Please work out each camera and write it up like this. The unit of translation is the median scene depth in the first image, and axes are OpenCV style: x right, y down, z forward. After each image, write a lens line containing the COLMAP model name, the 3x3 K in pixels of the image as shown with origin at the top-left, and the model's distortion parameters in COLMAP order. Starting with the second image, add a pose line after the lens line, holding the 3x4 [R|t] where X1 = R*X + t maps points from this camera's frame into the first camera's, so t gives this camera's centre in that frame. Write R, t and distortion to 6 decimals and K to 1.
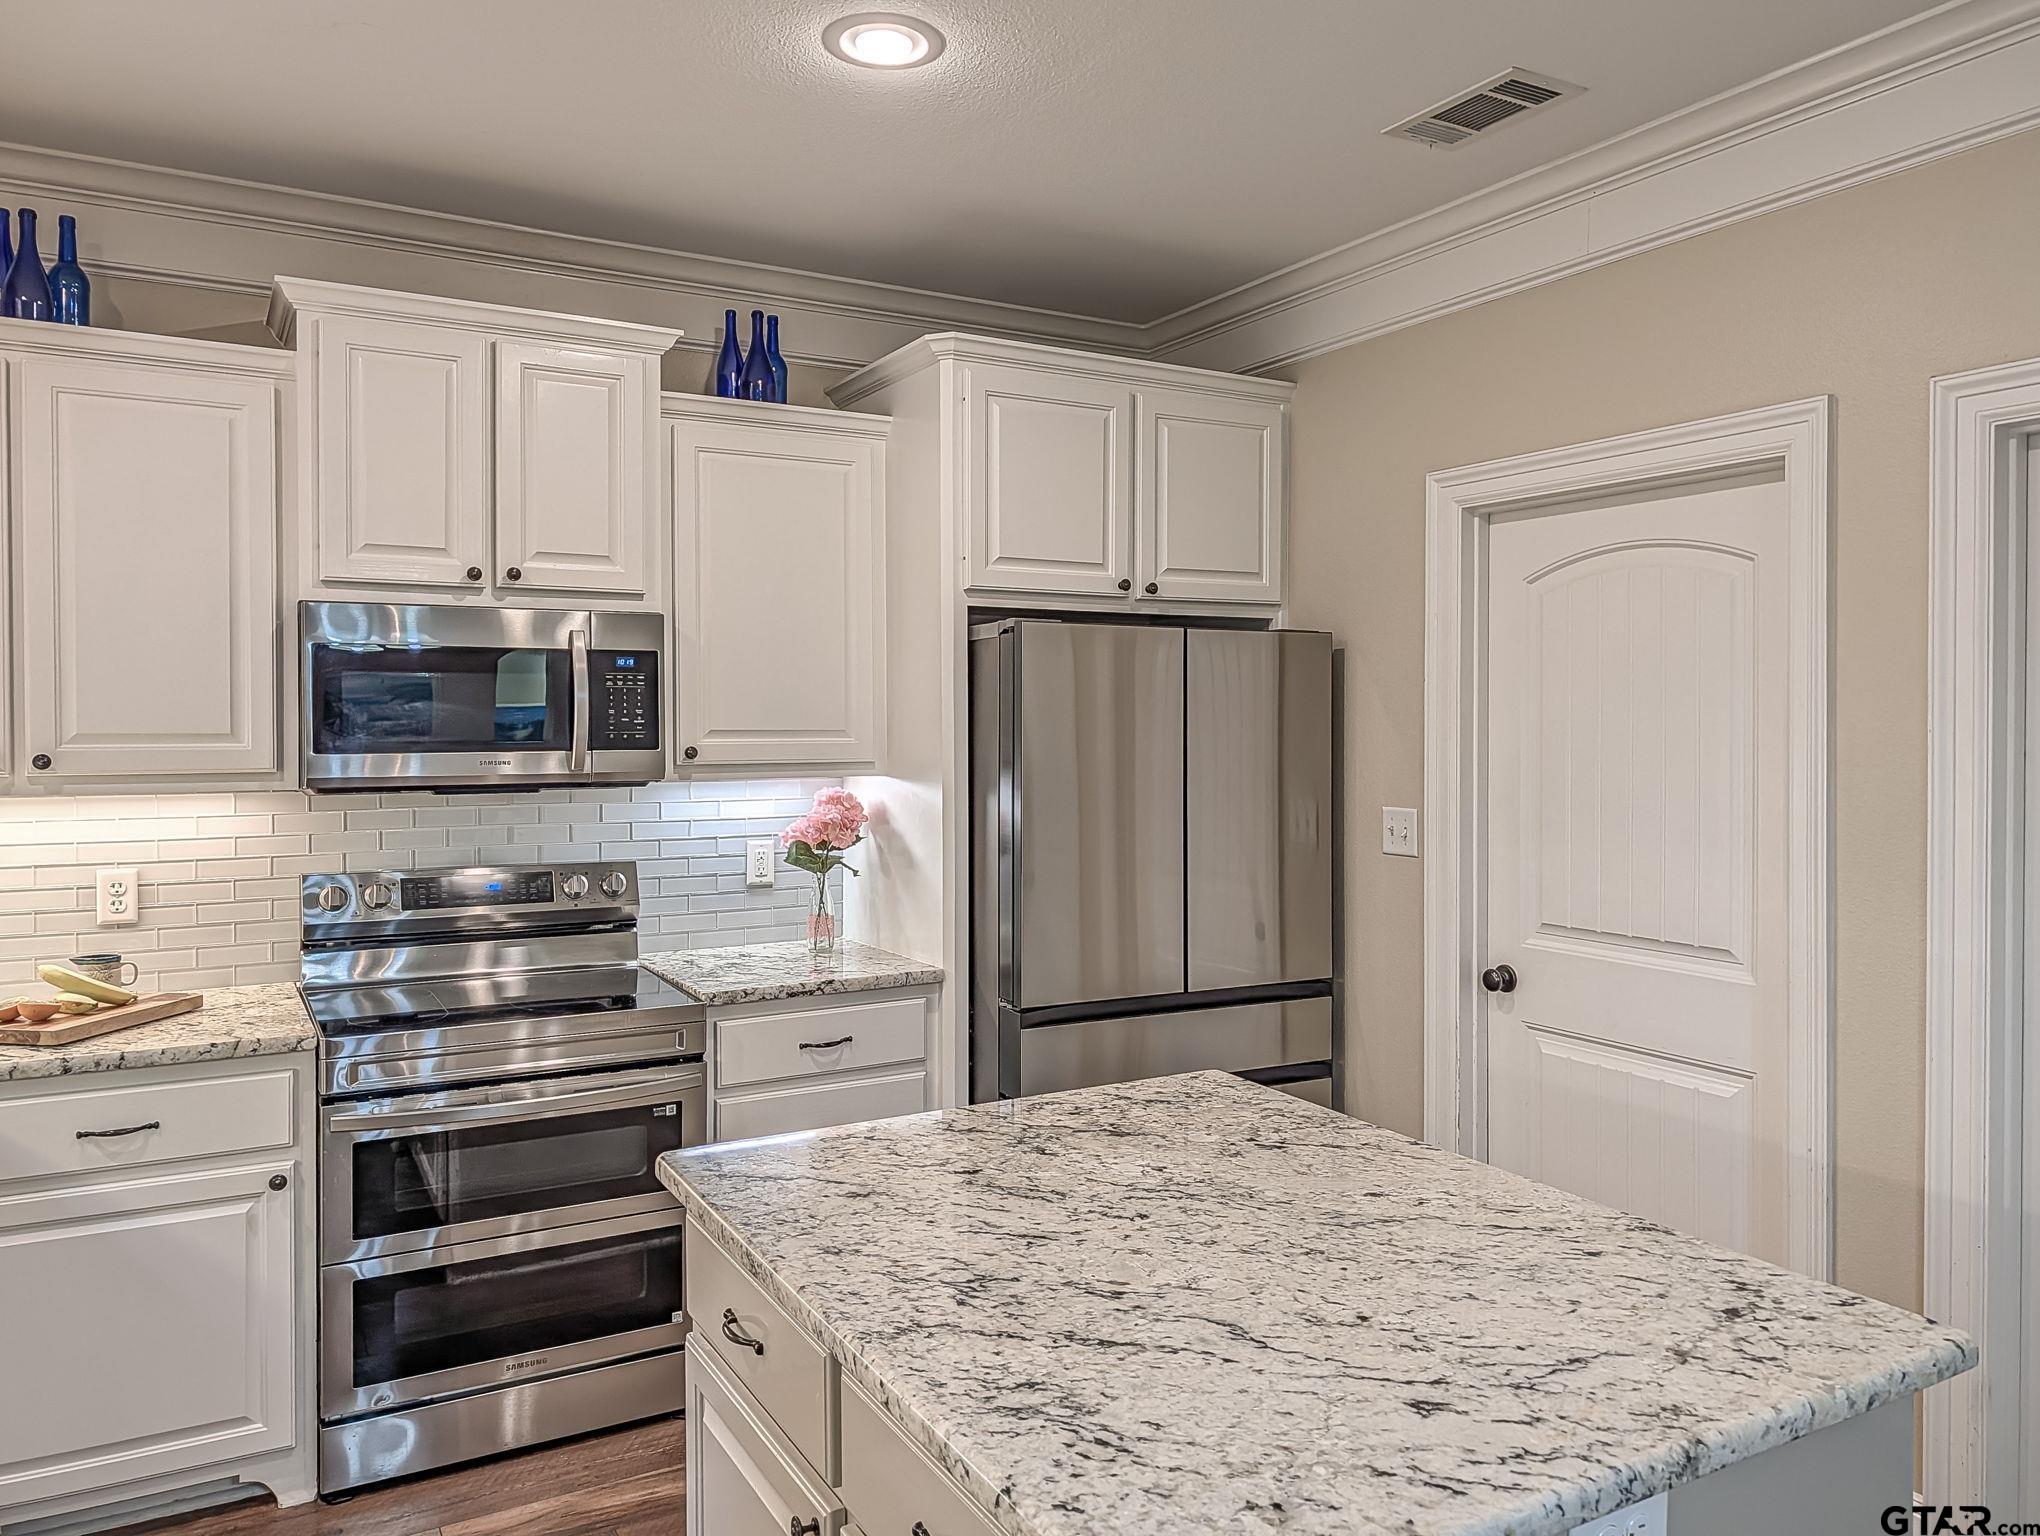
lens RADIAL K [[1474.9, 0, 1063.3], [0, 1474.9, 743.9], [0, 0, 1]] dist [0.014043, -0.000382]
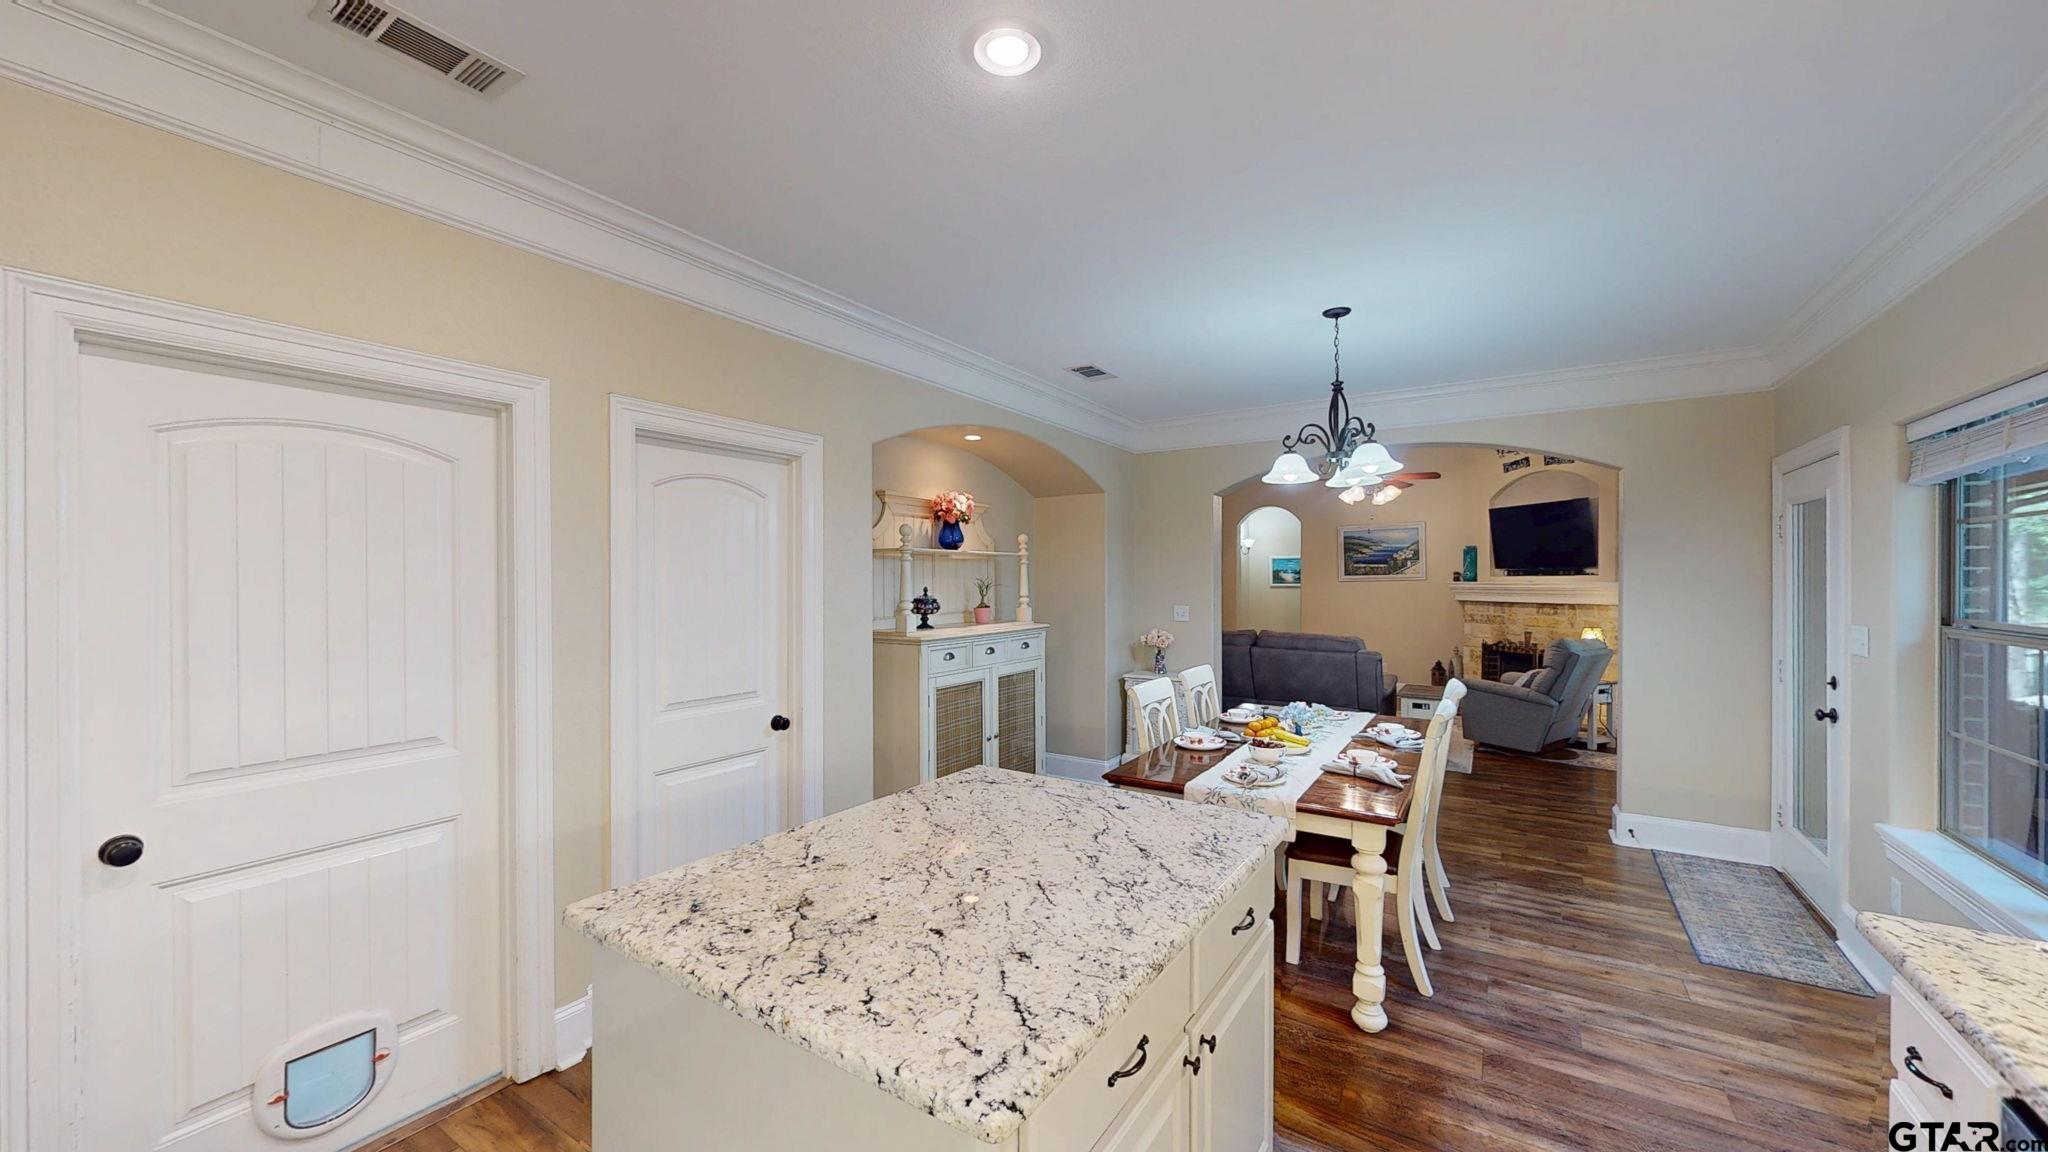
lens RADIAL K [[775.6, 0, 1025.6], [0, 775.6, 577.4], [0, 0, 1]] dist [0.001291, 0.000014]
pose [[-0.455339, 0.001457, 0.890317, -0.406413], [0.015128, 0.999867, 0.006100, -0.006121], [-0.890190, 0.016246, -0.455300, 0.735215]]
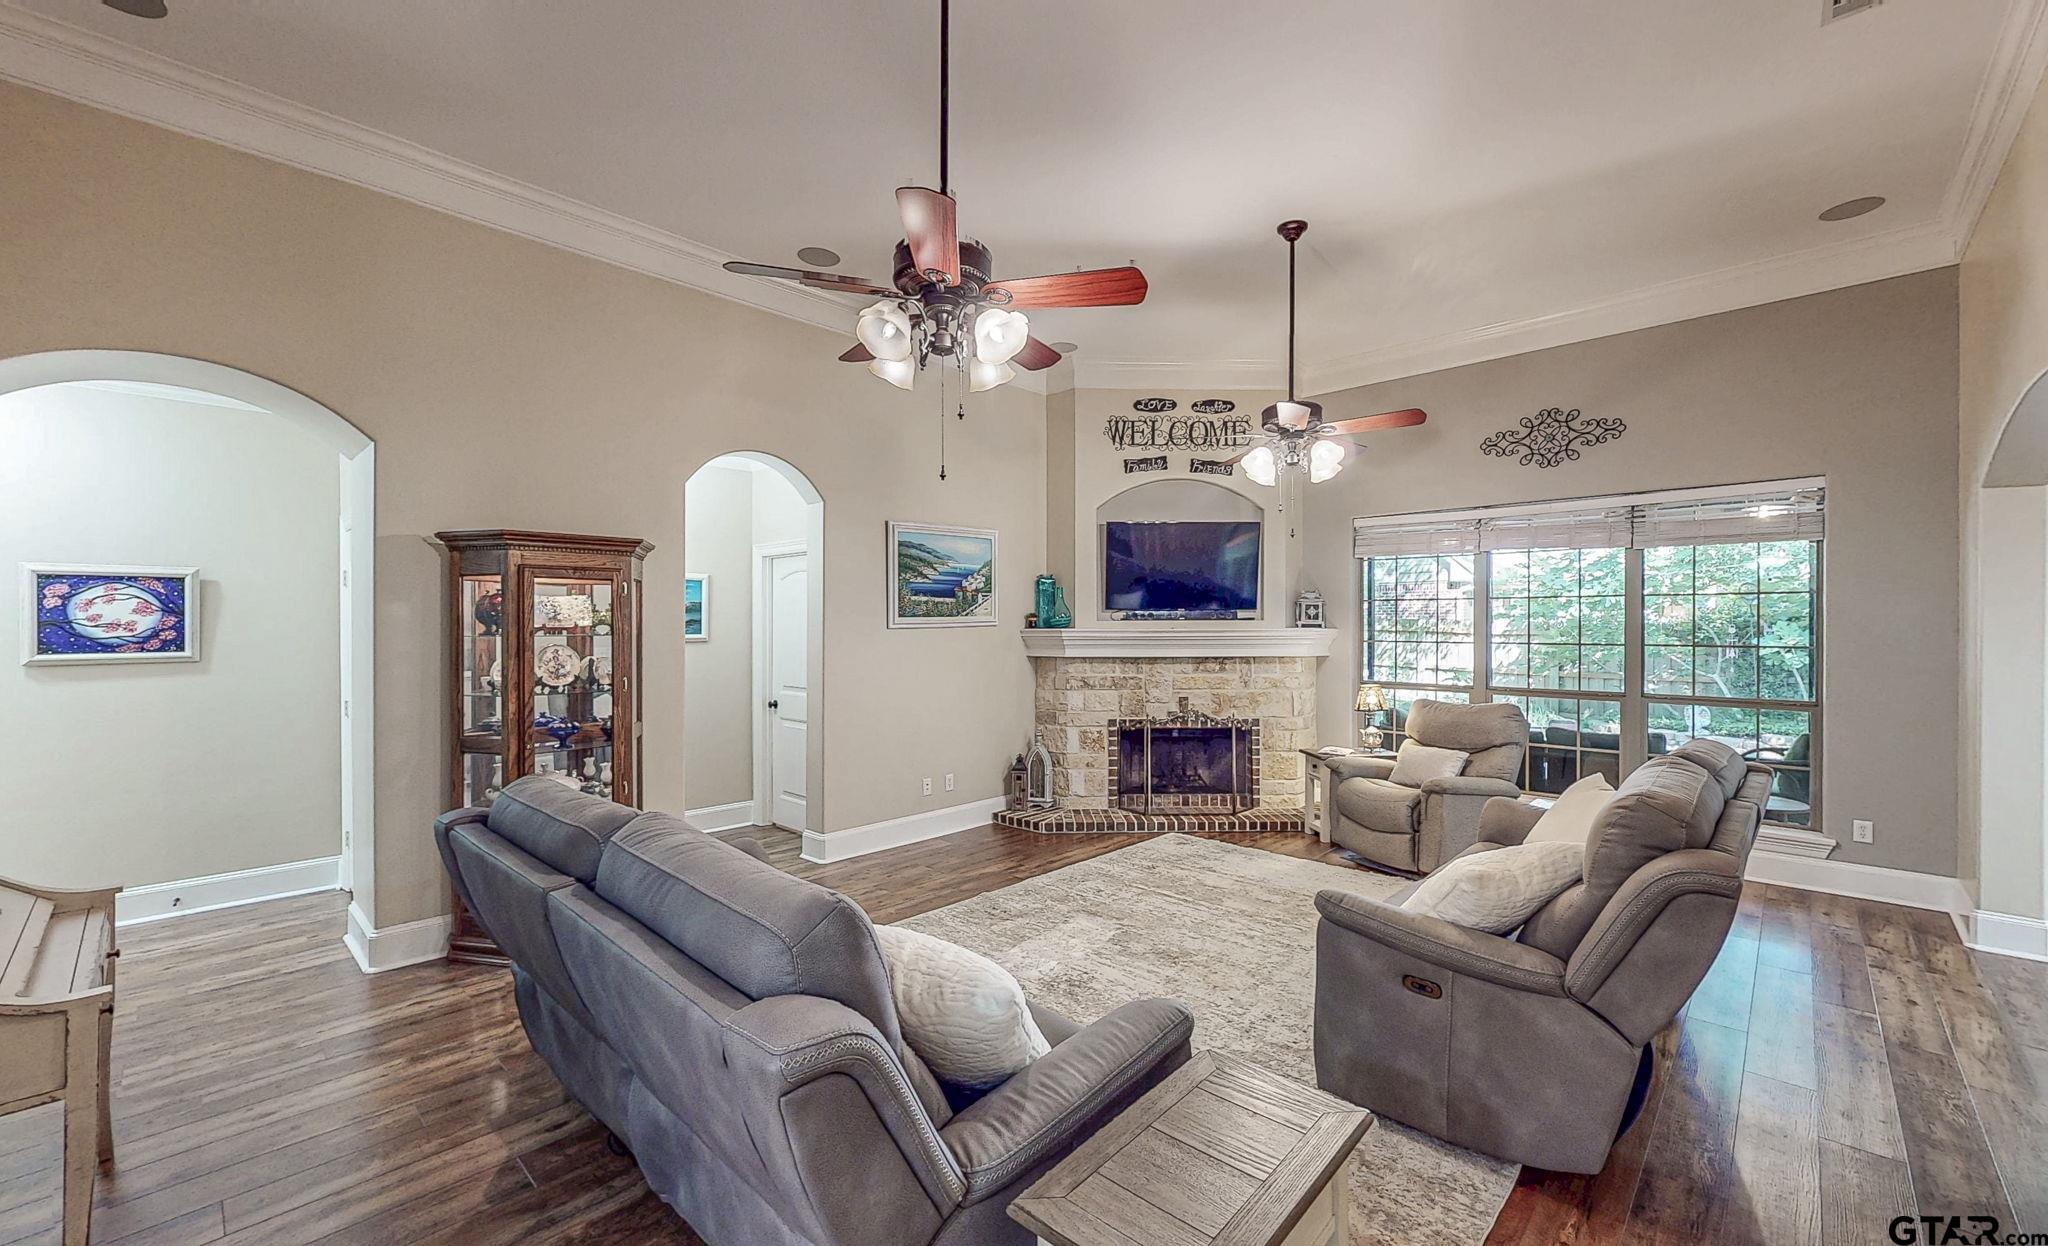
lens RADIAL K [[814.7, 0, 1031.9], [0, 814.7, 624.9], [0, 0, 1]] dist [-0.000628, -0.000117]
pose [[-0.959779, -0.001524, -0.280752, 1.847649], [-0.006453, 0.999841, 0.016635, 0.009426], [0.280682, 0.017777, -0.959636, -0.075533]]
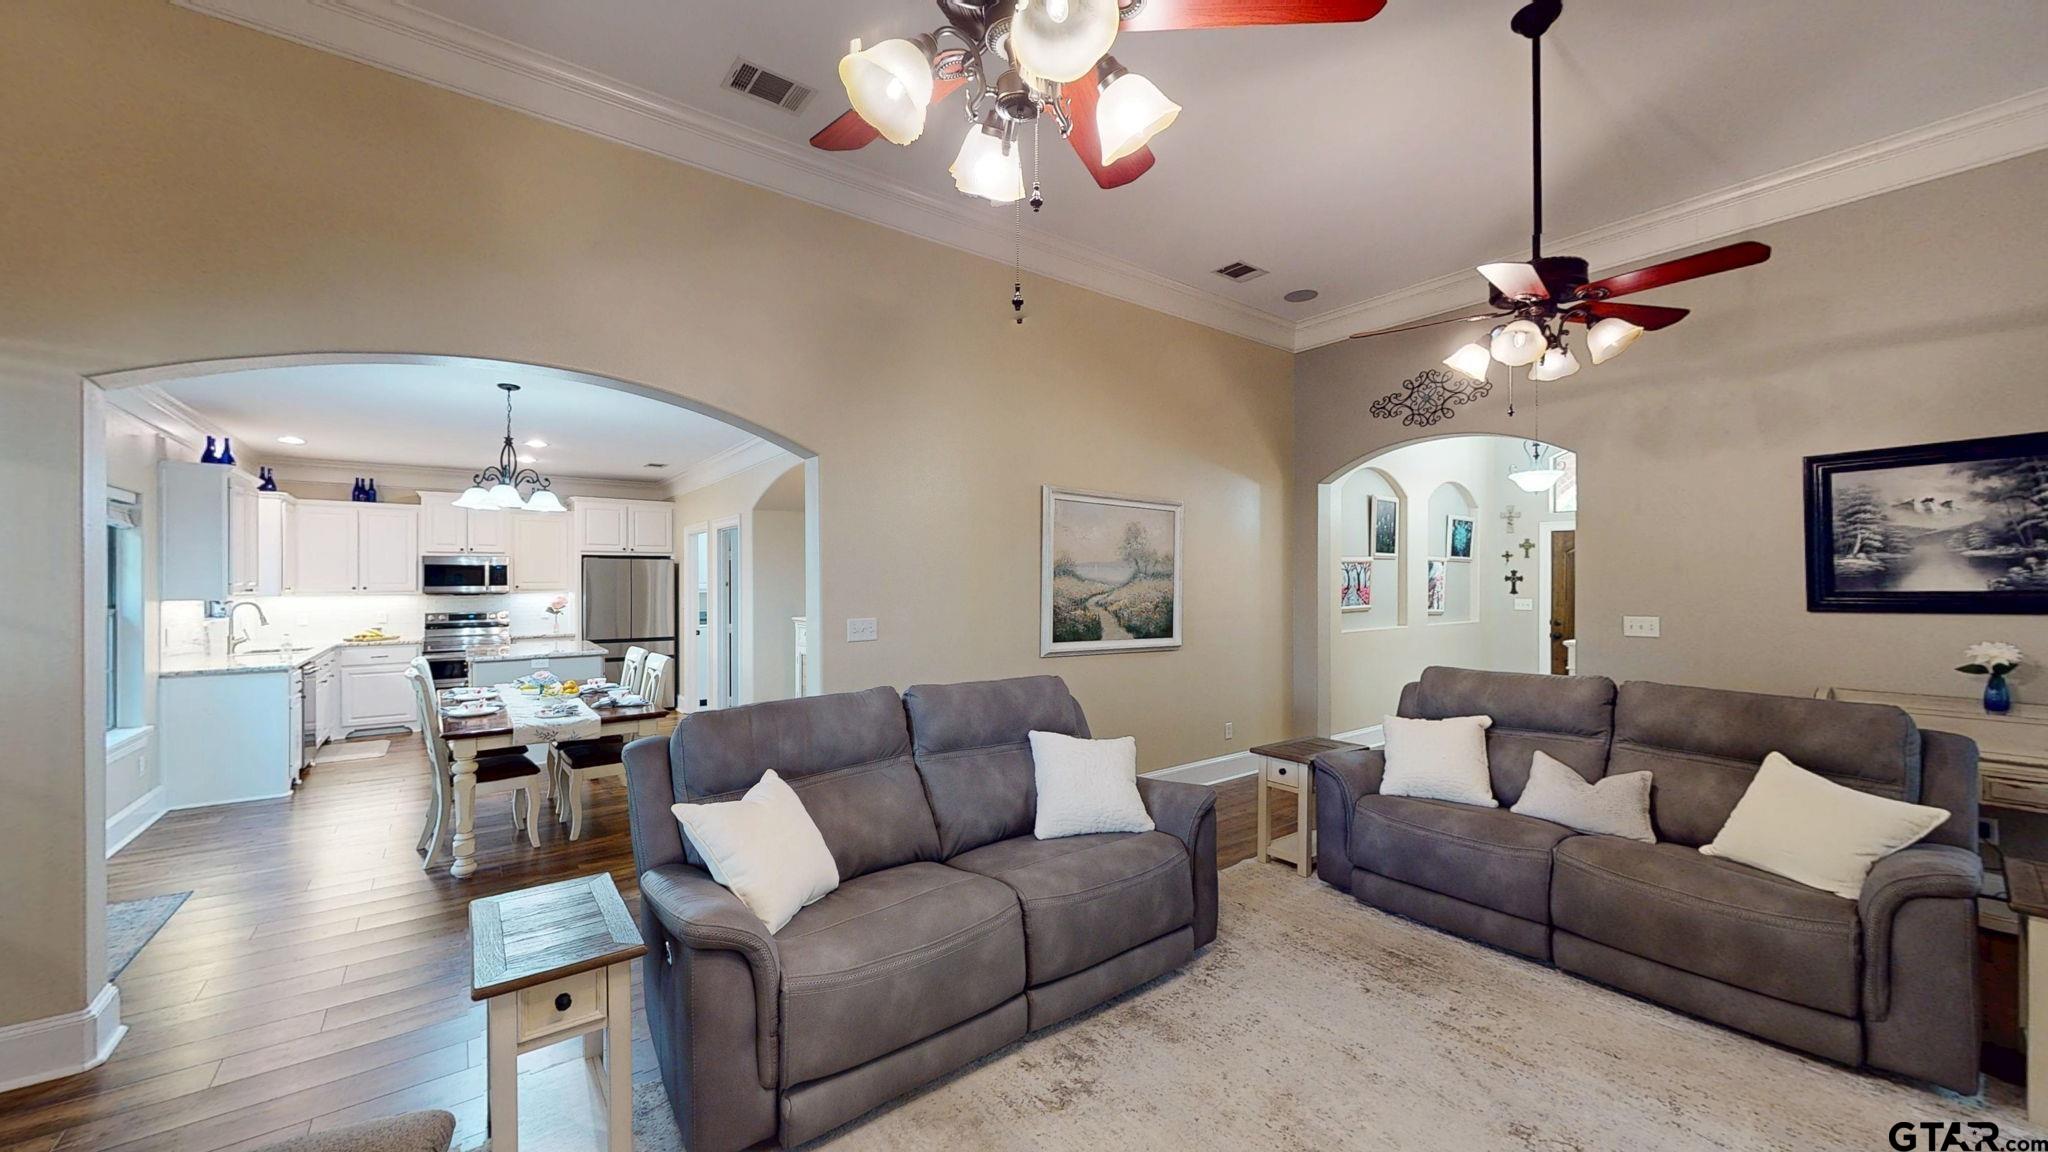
lens RADIAL K [[729.6, 0, 988.0], [0, 729.6, 580.5], [0, 0, 1]] dist [-0.001634, -0.000012]
pose [[0.995121, -0.003112, 0.098610, 1.036847], [0.004814, 0.999844, -0.017023, 0.034110], [-0.098541, 0.017415, 0.994981, -1.489586]]
